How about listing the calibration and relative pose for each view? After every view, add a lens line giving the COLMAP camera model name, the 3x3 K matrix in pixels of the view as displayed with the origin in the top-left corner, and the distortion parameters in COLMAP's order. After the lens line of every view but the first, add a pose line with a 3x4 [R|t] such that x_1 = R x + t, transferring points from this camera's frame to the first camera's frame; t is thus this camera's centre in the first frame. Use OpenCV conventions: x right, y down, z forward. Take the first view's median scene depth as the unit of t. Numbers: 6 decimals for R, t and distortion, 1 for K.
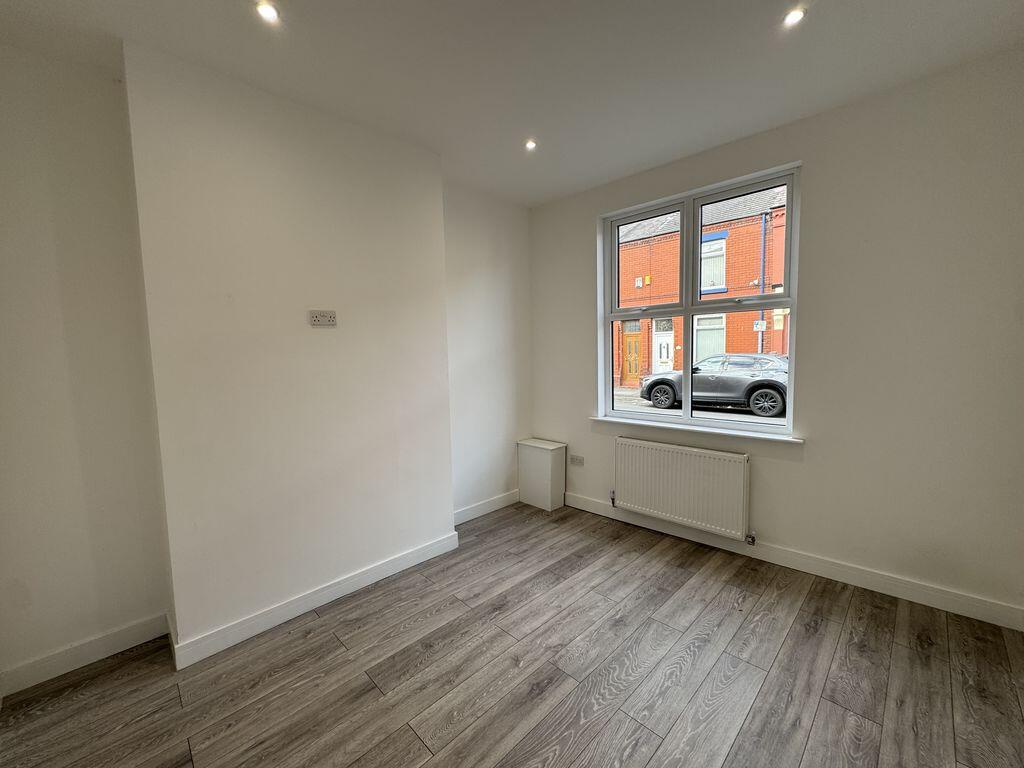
lens RADIAL K [[408.6, 0, 511.3], [0, 408.6, 383.5], [0, 0, 1]] dist [-0.000536, 0.000347]
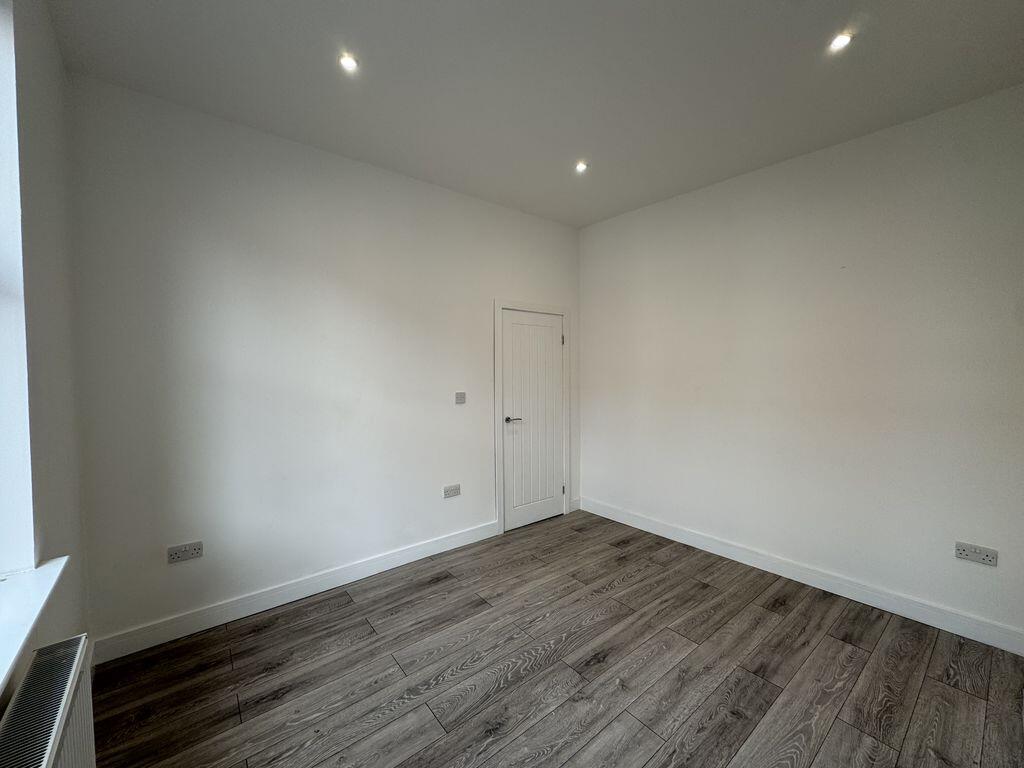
lens RADIAL K [[408.6, 0, 511.3], [0, 408.6, 383.5], [0, 0, 1]] dist [-0.000536, 0.000347]
pose [[-0.994285, 0.028218, 0.102965, 0.154270], [0.039318, 0.993436, 0.107419, -0.133784], [-0.099258, 0.110853, -0.988868, 1.885868]]
